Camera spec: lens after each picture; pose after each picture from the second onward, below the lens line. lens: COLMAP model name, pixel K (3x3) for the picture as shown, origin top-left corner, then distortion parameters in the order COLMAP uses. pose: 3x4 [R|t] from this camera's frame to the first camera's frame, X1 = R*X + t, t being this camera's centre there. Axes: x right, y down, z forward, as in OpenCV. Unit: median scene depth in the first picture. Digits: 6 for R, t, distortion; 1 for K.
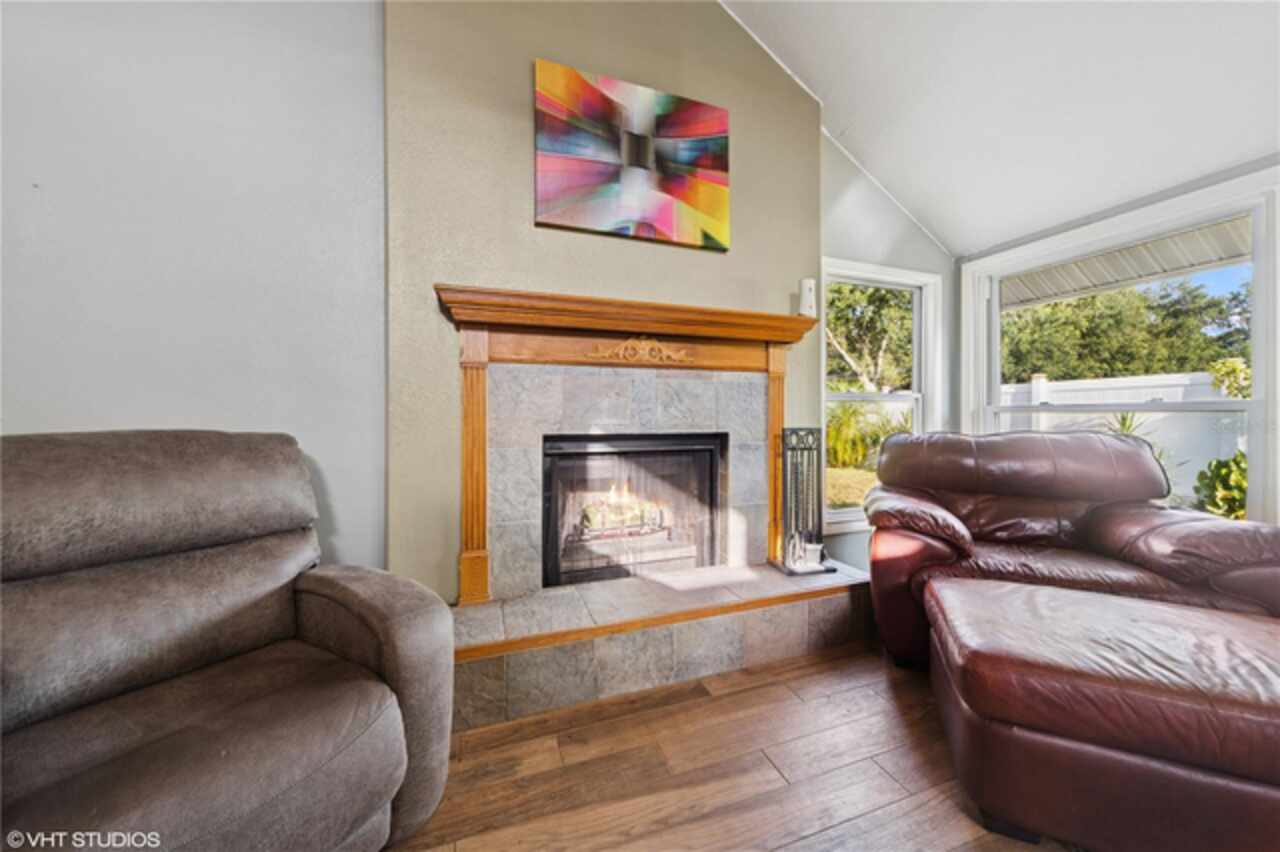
lens RADIAL K [[448.1, 0, 641.9], [0, 448.1, 418.4], [0, 0, 1]] dist [0.003484, 0.000060]
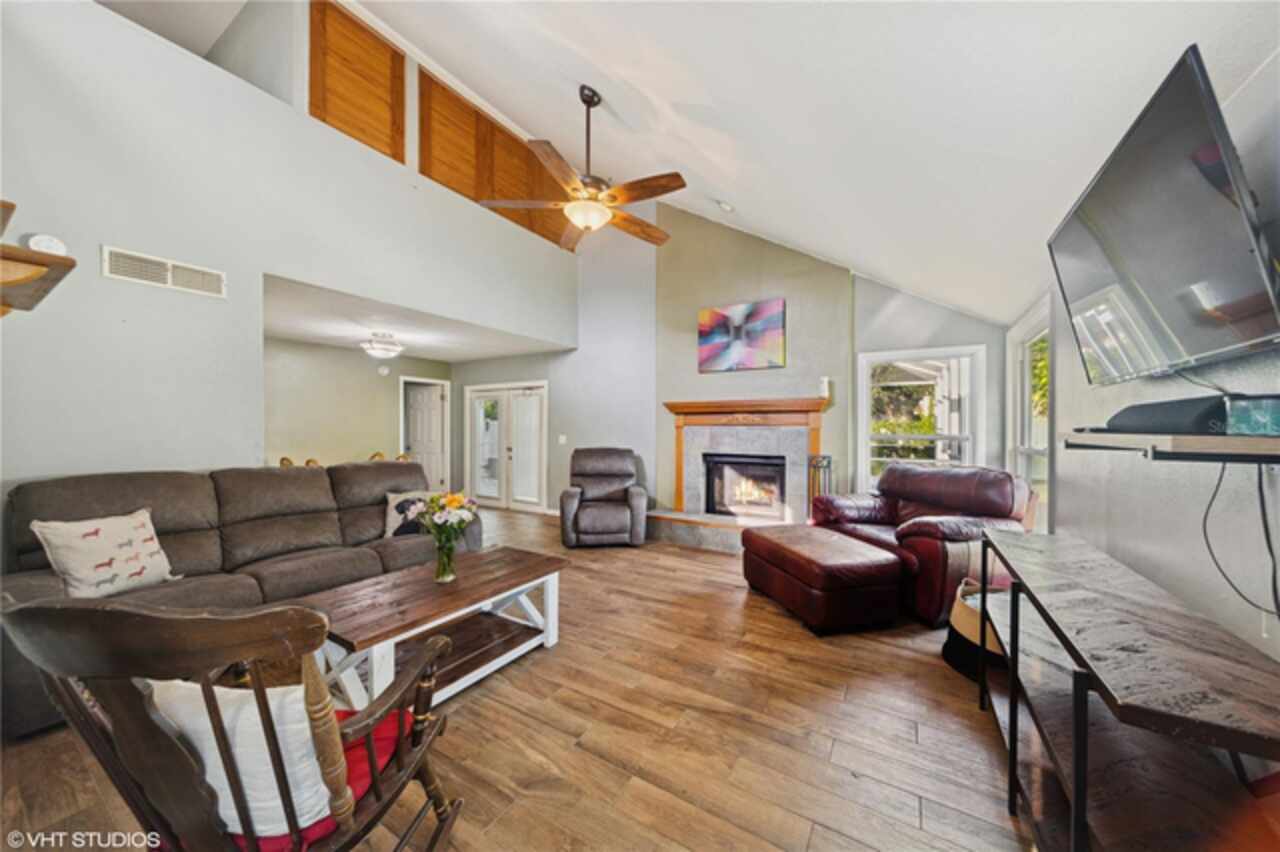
lens RADIAL K [[448.1, 0, 648.2], [0, 448.1, 430.4], [0, 0, 1]] dist [0.003484, 0.000060]
pose [[0.623390, 0.009504, -0.781853, 1.516111], [0.000609, 0.999920, 0.012640, -0.119498], [0.781911, -0.008356, 0.623334, -0.810017]]
